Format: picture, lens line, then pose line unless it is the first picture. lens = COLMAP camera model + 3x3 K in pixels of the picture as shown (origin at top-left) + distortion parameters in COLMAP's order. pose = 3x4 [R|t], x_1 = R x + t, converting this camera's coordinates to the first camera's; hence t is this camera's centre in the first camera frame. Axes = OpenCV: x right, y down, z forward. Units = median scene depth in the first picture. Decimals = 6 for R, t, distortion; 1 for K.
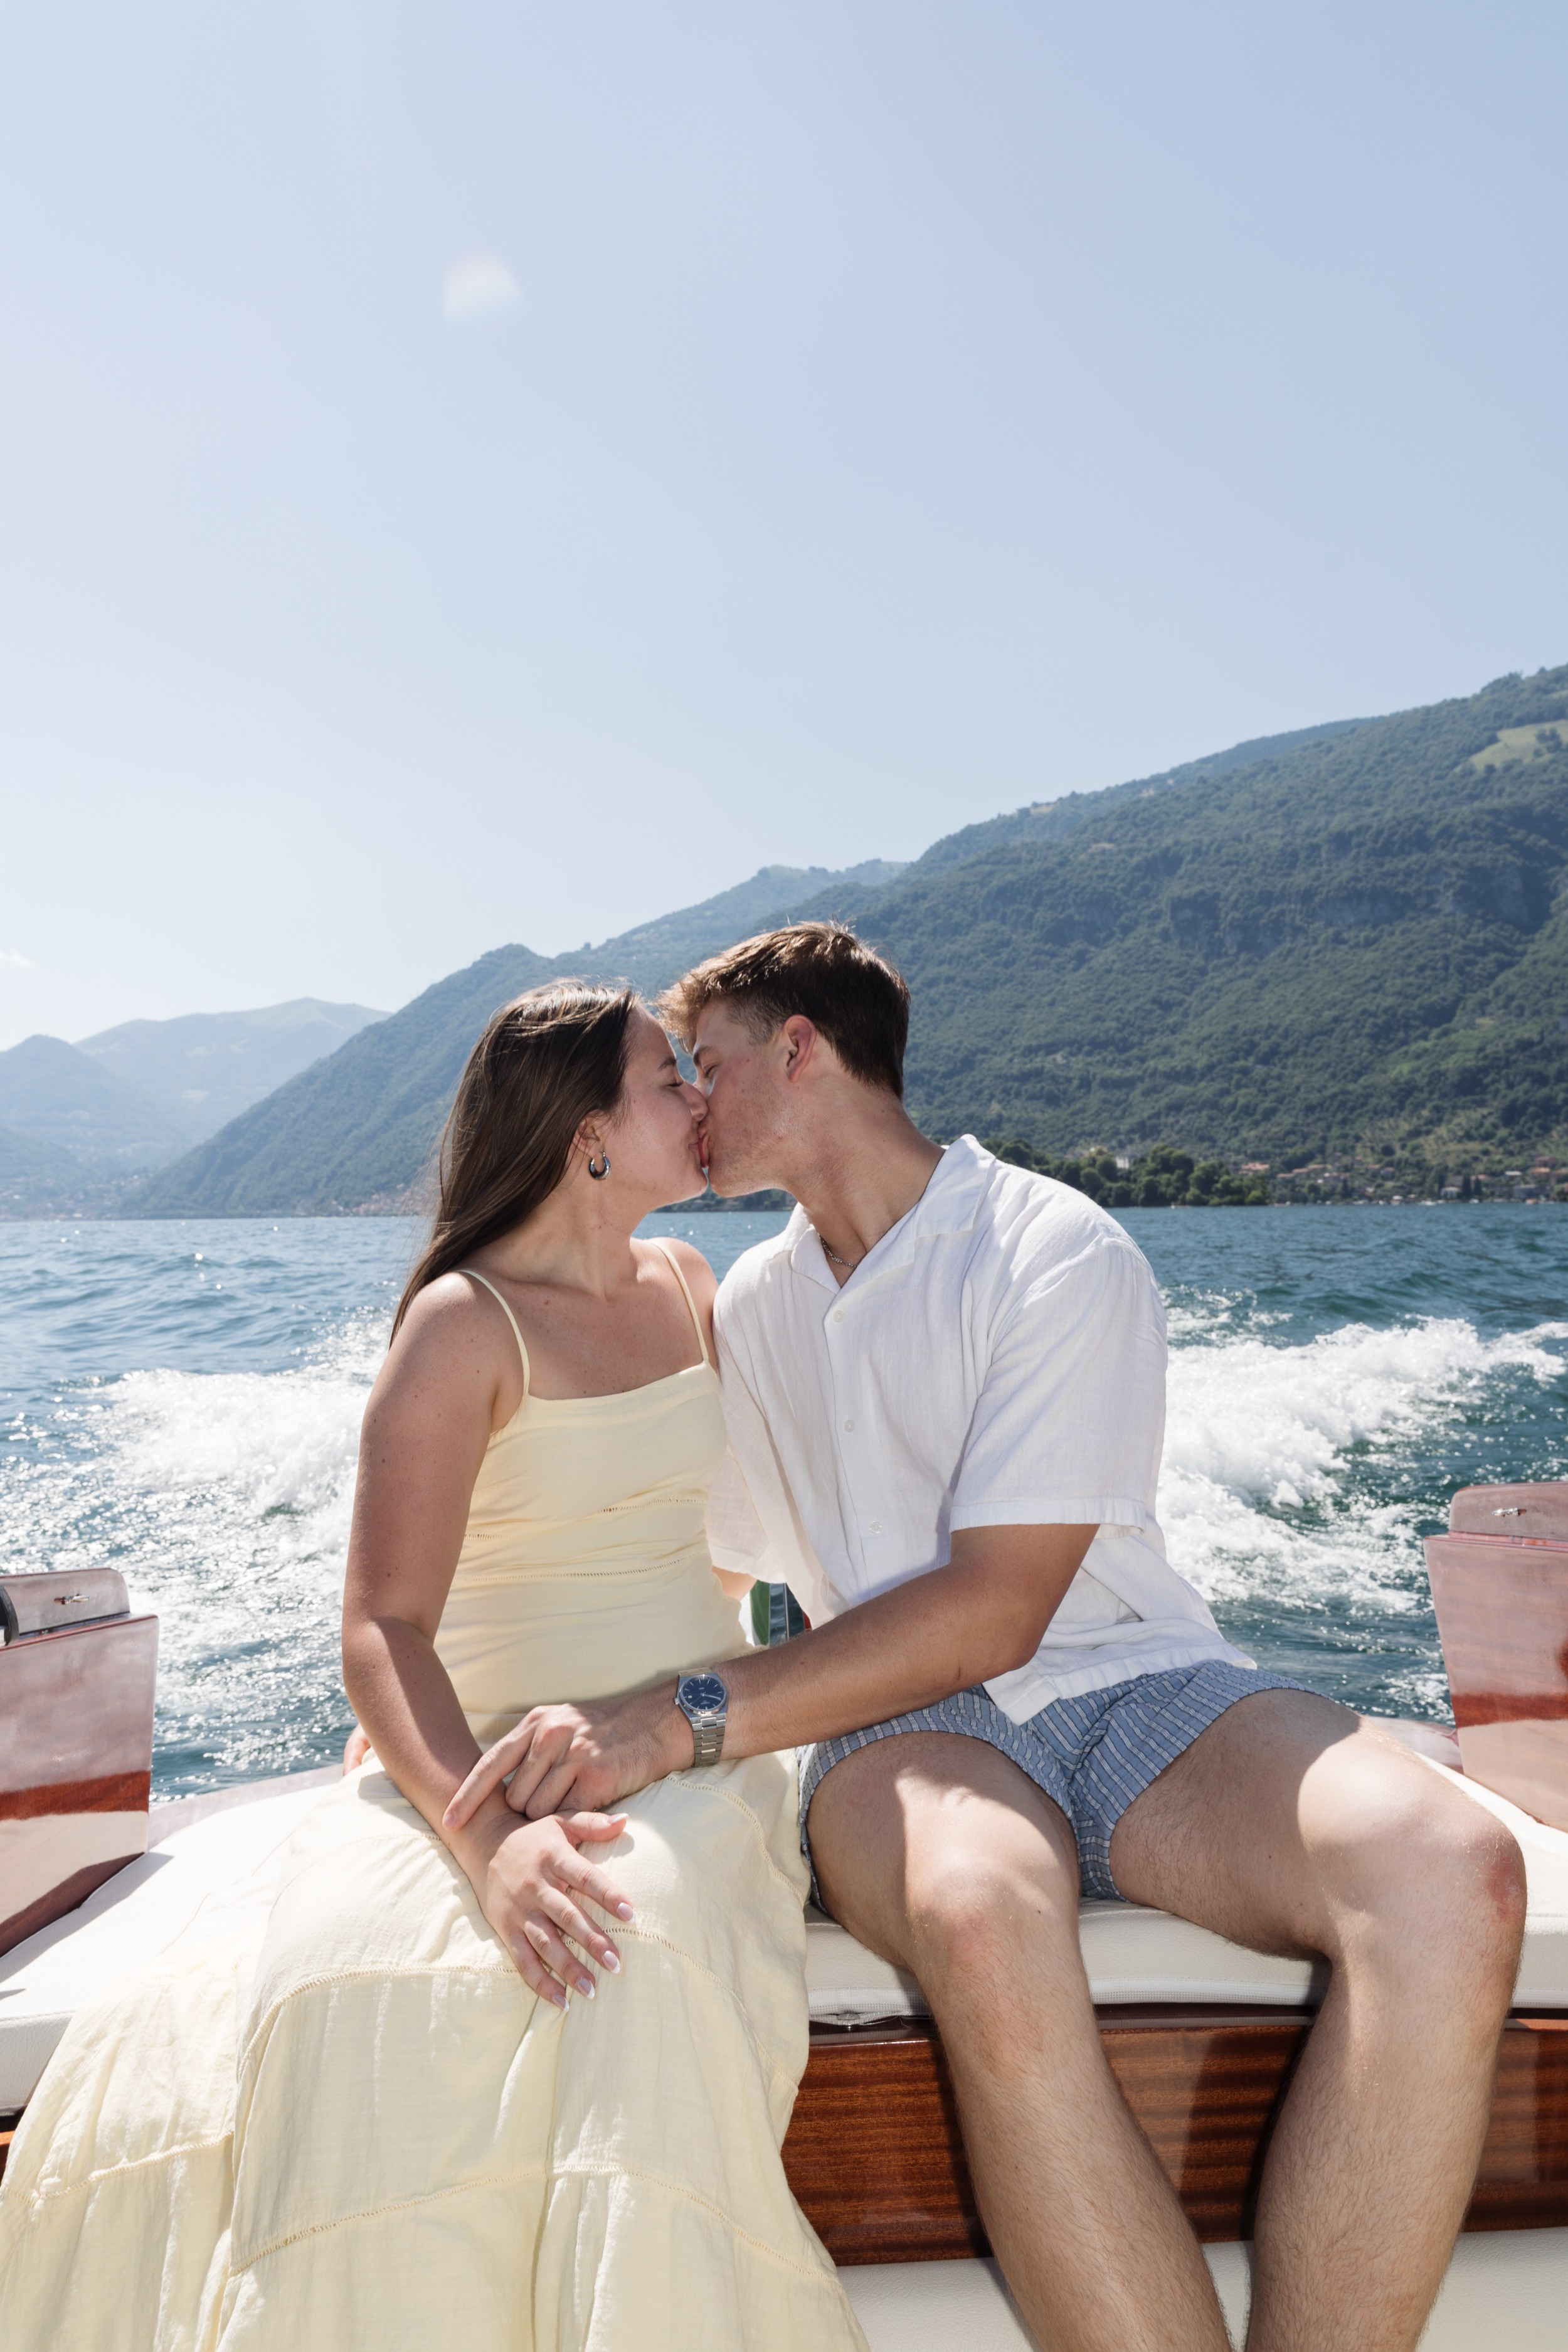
lens RADIAL K [[1814.0, 0, 784.0], [0, 1814.0, 1176.0], [0, 0, 1]] dist [0.121594, -0.059919]
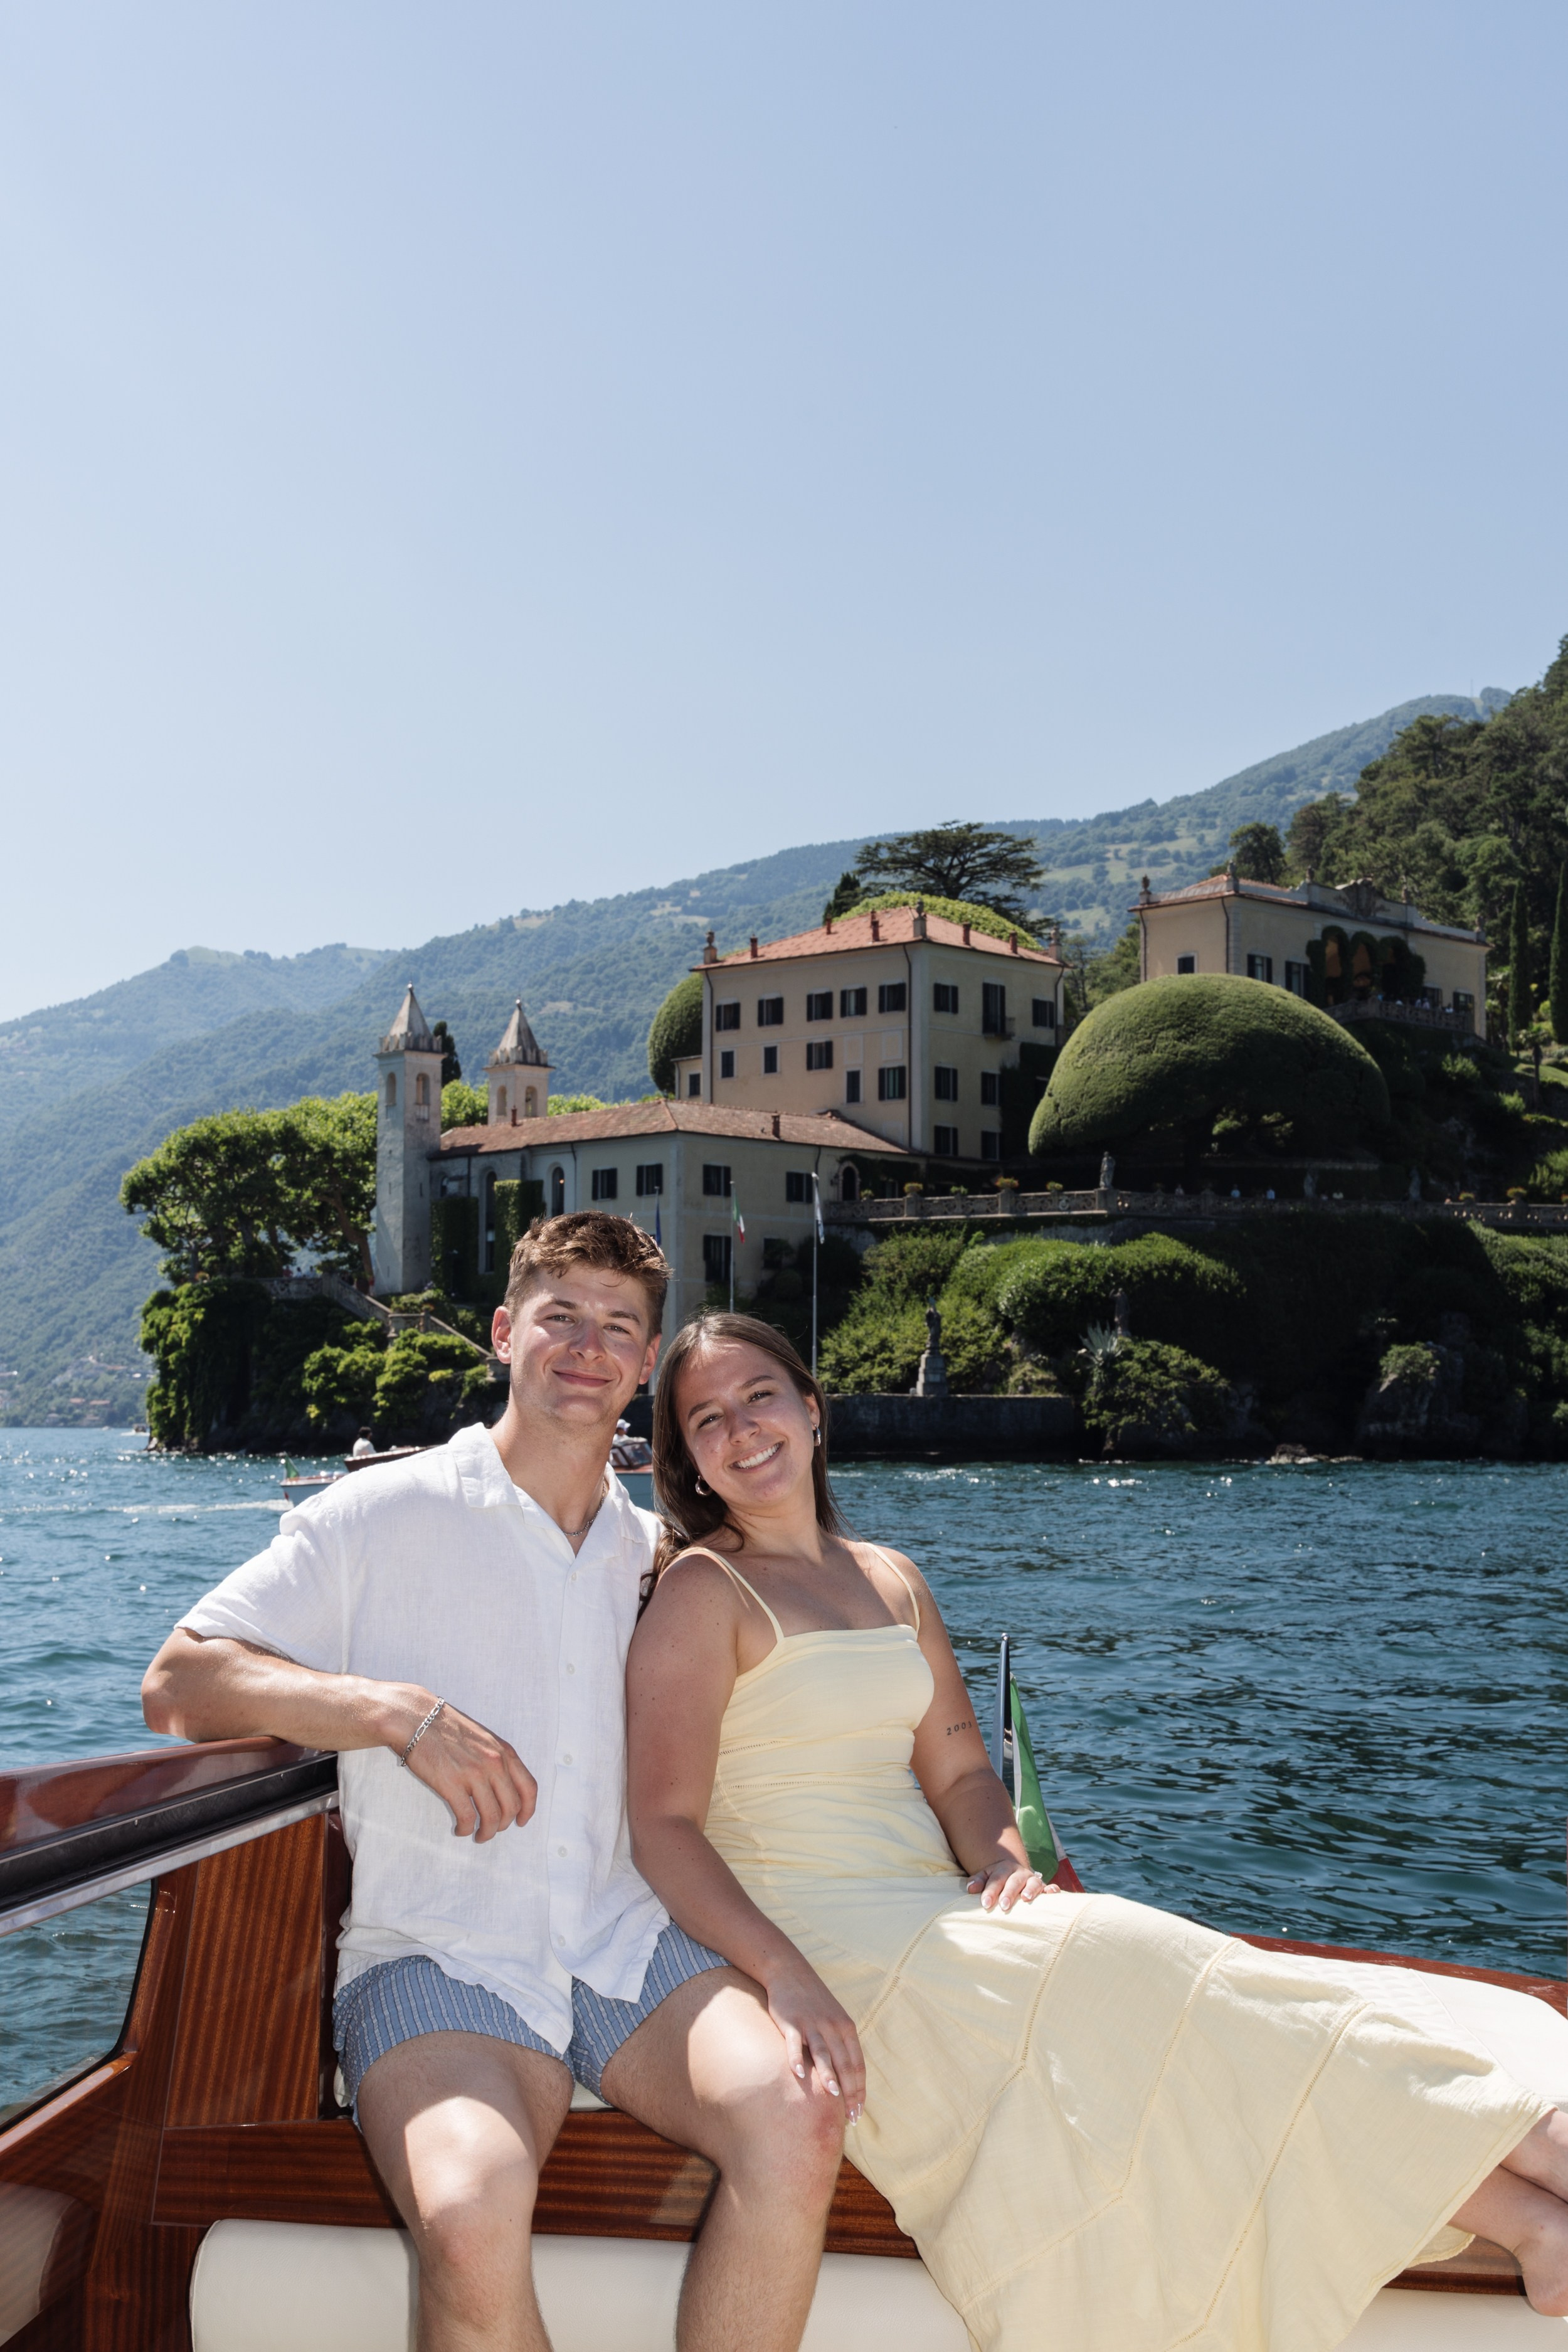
lens RADIAL K [[2868.5, 0, 787.8], [0, 2868.5, 1252.0], [0, 0, 1]] dist [-0.037977, 0.008982]
pose [[0.981324, 0.027876, 0.190331, 0.028204], [-0.019547, 0.998773, -0.045497, -0.007044], [-0.191366, 0.040927, 0.980665, -0.338486]]
